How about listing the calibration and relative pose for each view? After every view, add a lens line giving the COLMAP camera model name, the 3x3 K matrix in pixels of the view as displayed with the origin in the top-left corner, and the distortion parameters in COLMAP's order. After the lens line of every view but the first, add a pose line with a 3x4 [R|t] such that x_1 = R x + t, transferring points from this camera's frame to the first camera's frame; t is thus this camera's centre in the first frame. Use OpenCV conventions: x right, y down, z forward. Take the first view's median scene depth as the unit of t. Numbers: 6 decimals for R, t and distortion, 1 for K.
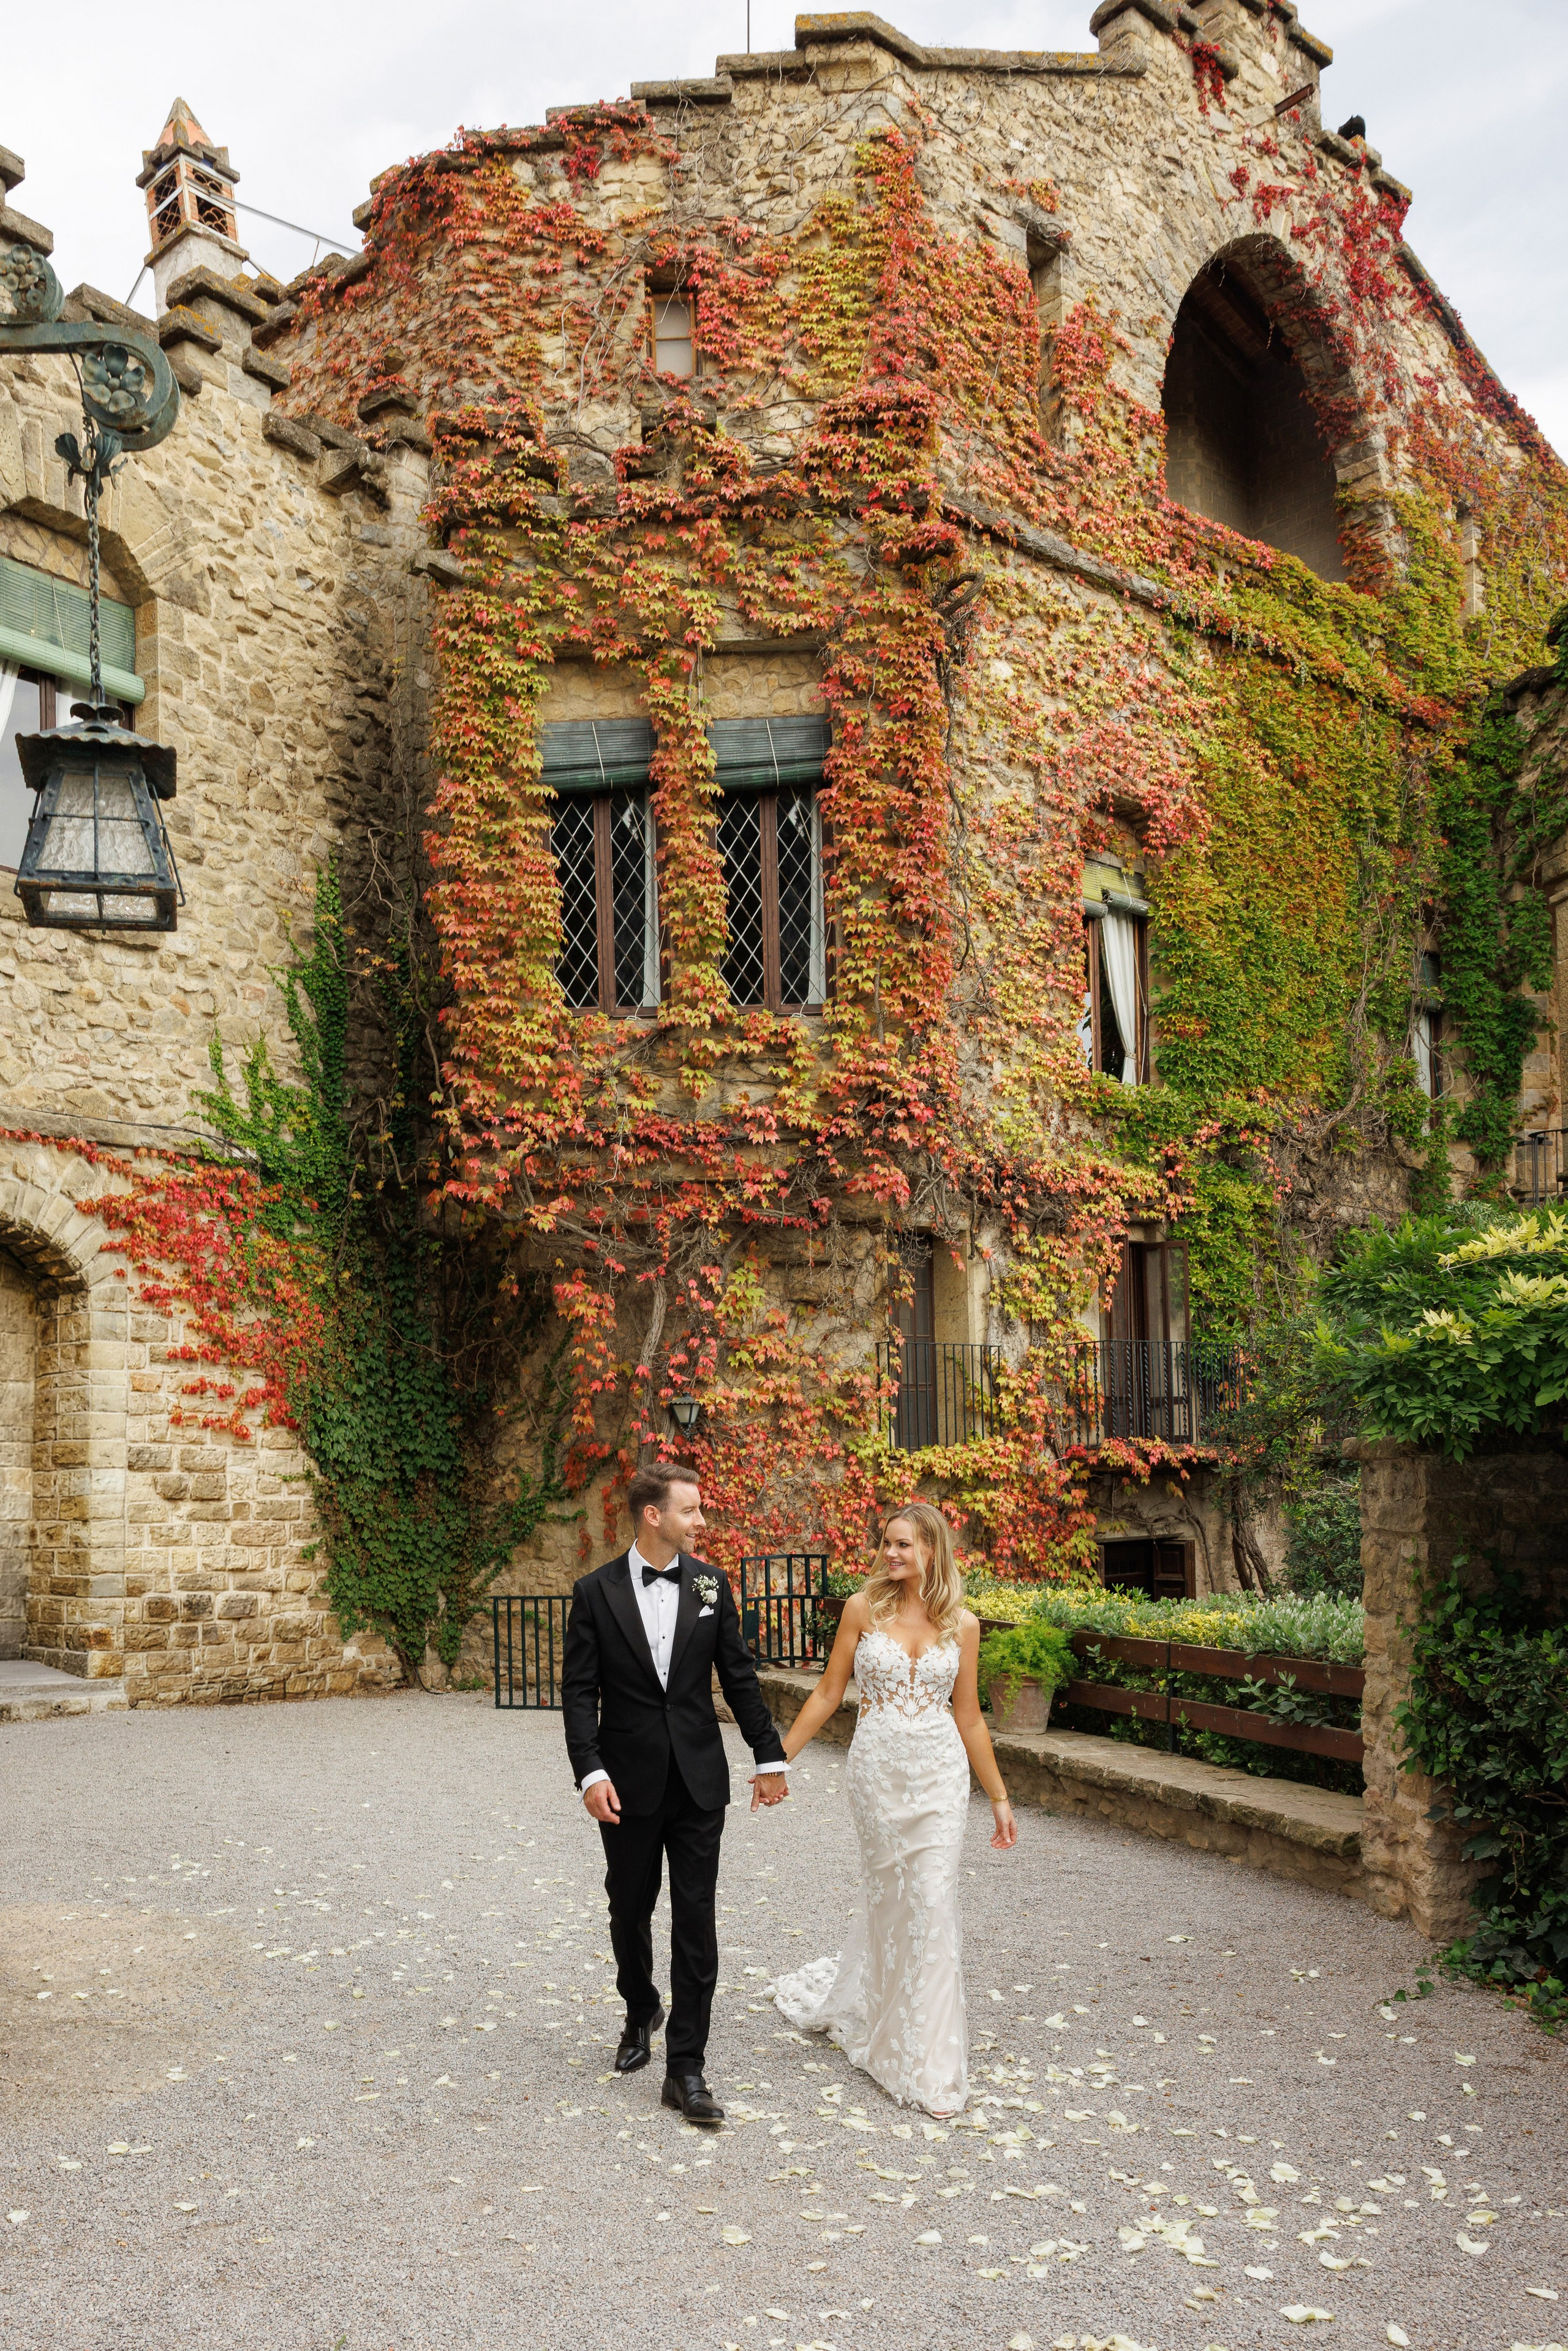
lens RADIAL K [[1926.1, 0, 634.2], [0, 1926.1, 1451.1], [0, 0, 1]] dist [-0.000882, 0.008521]
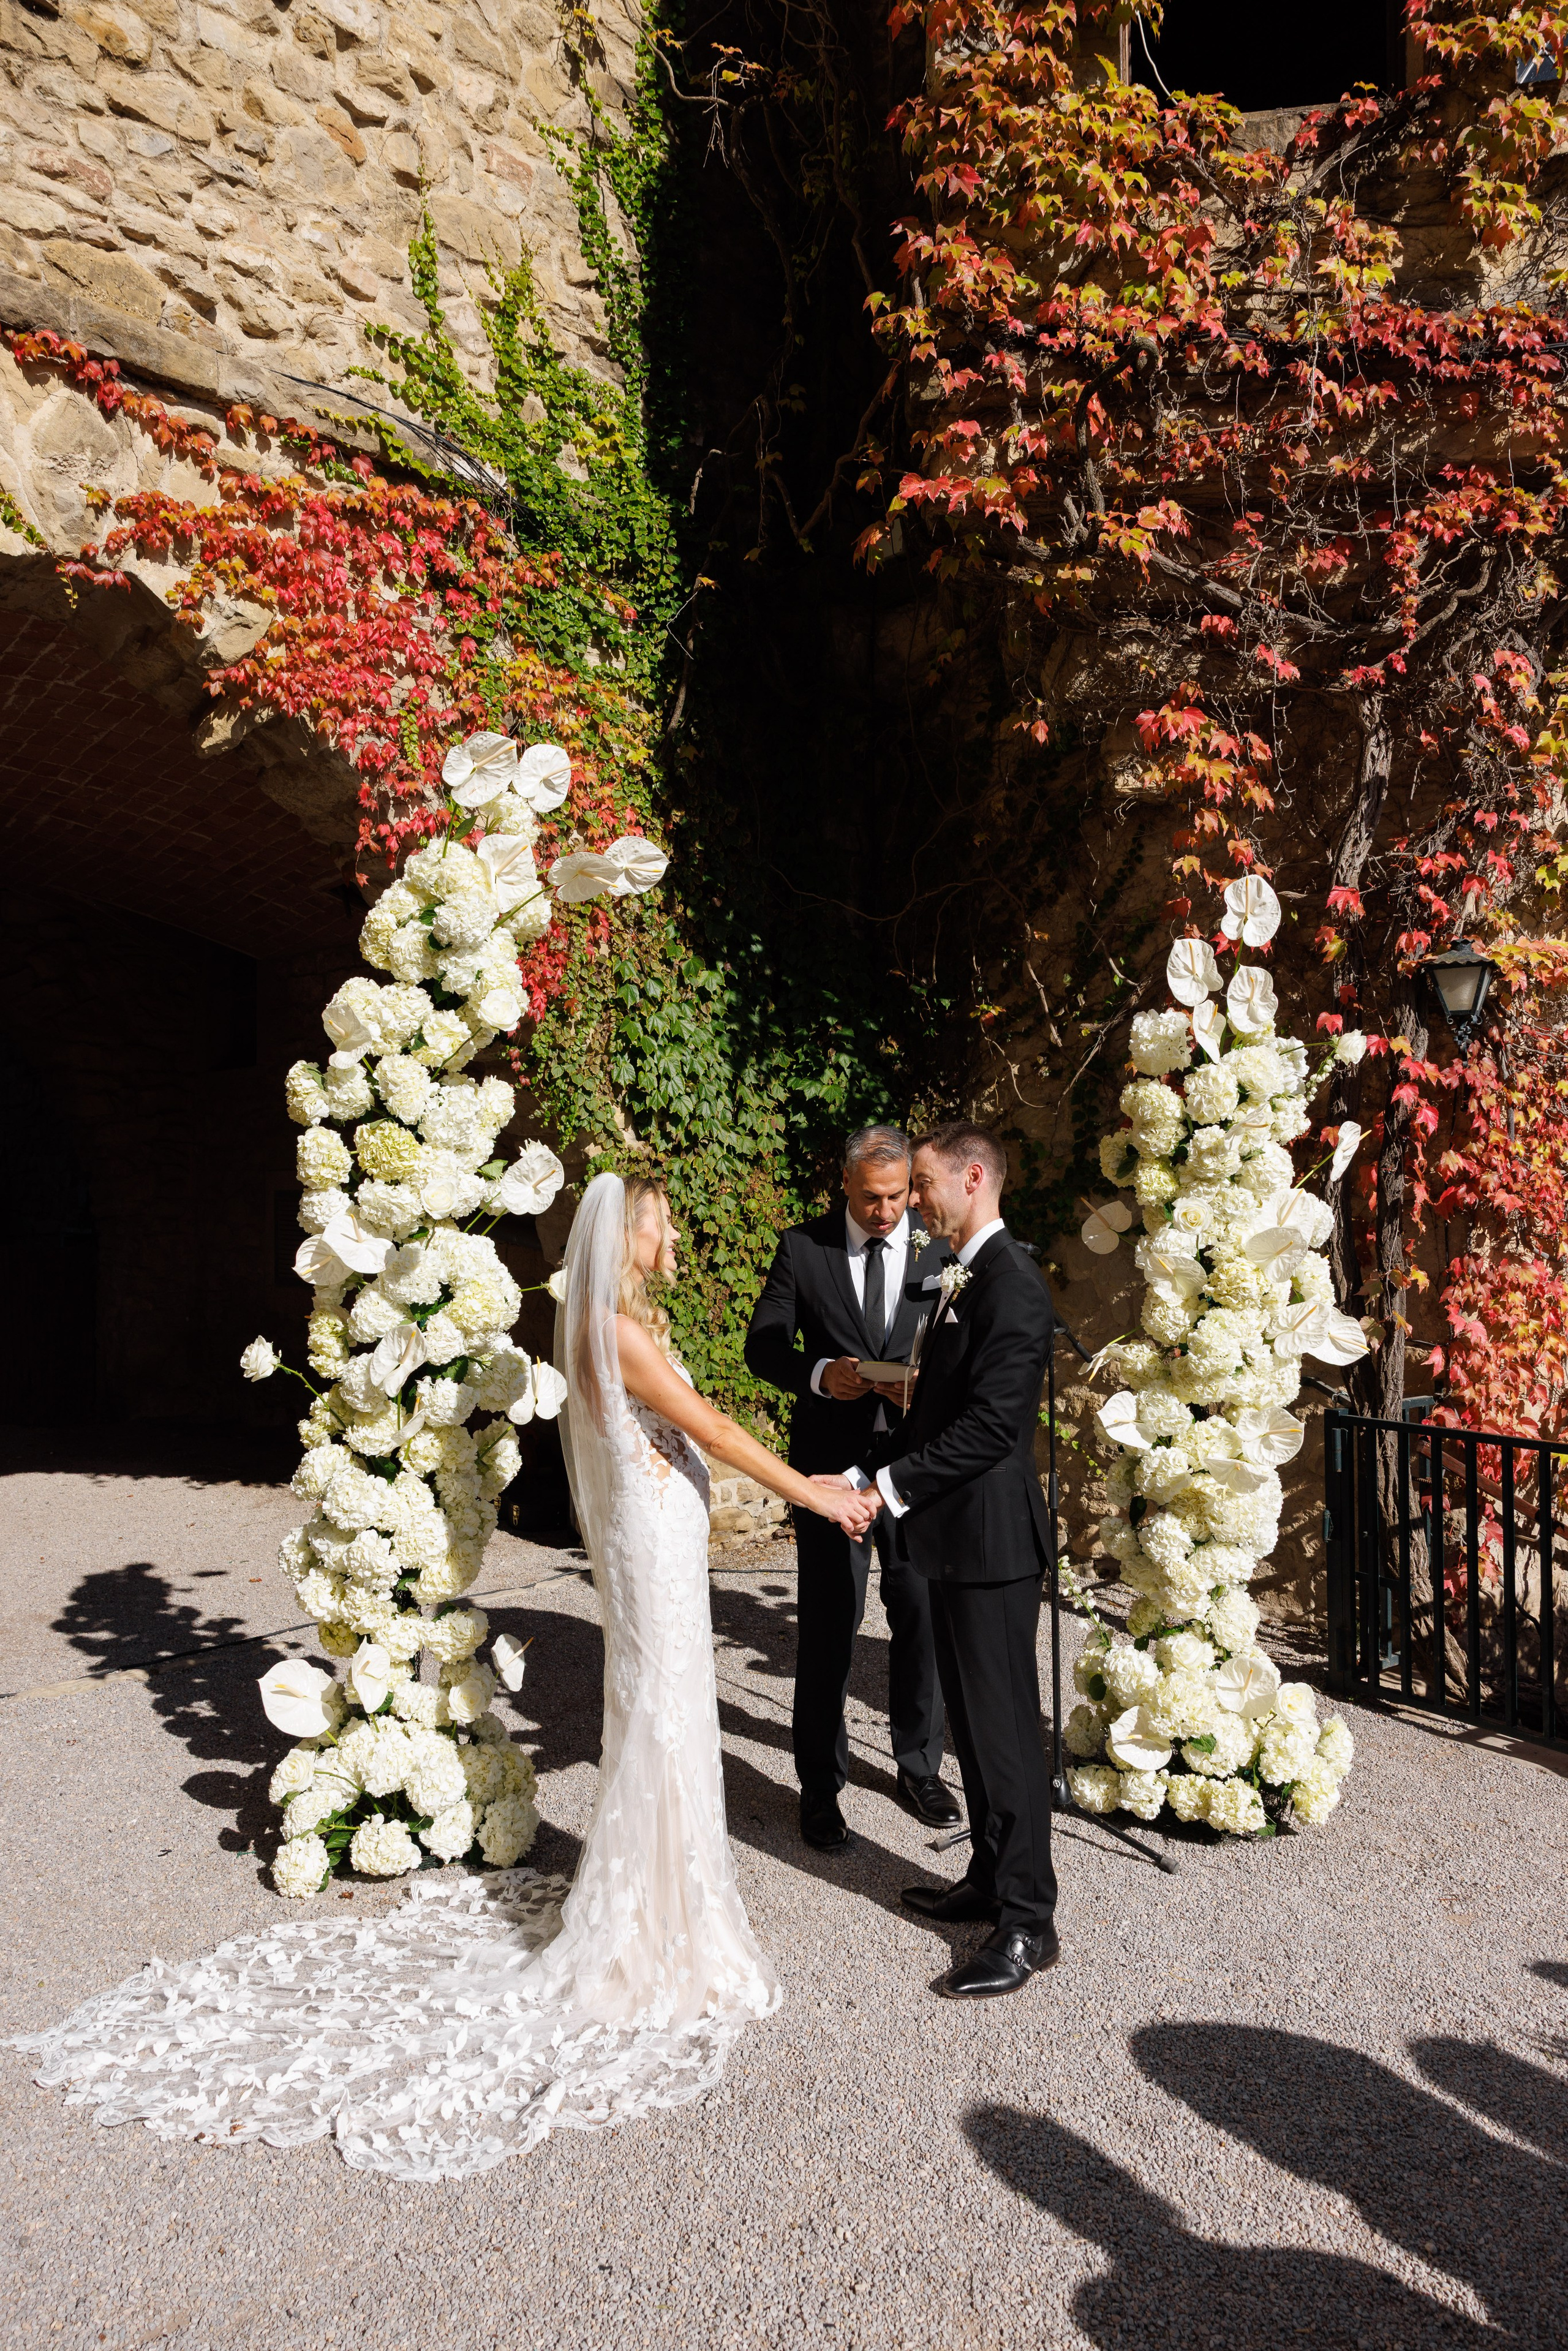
lens RADIAL K [[1558.1, 0, 791.0], [0, 1558.1, 1178.6], [0, 0, 1]] dist [-0.000868, 0.004507]
pose [[0.994127, 0.011768, -0.107575, -0.074482], [-0.011275, 0.999923, 0.005196, 0.019912], [0.107628, -0.003953, 0.994183, 0.576201]]
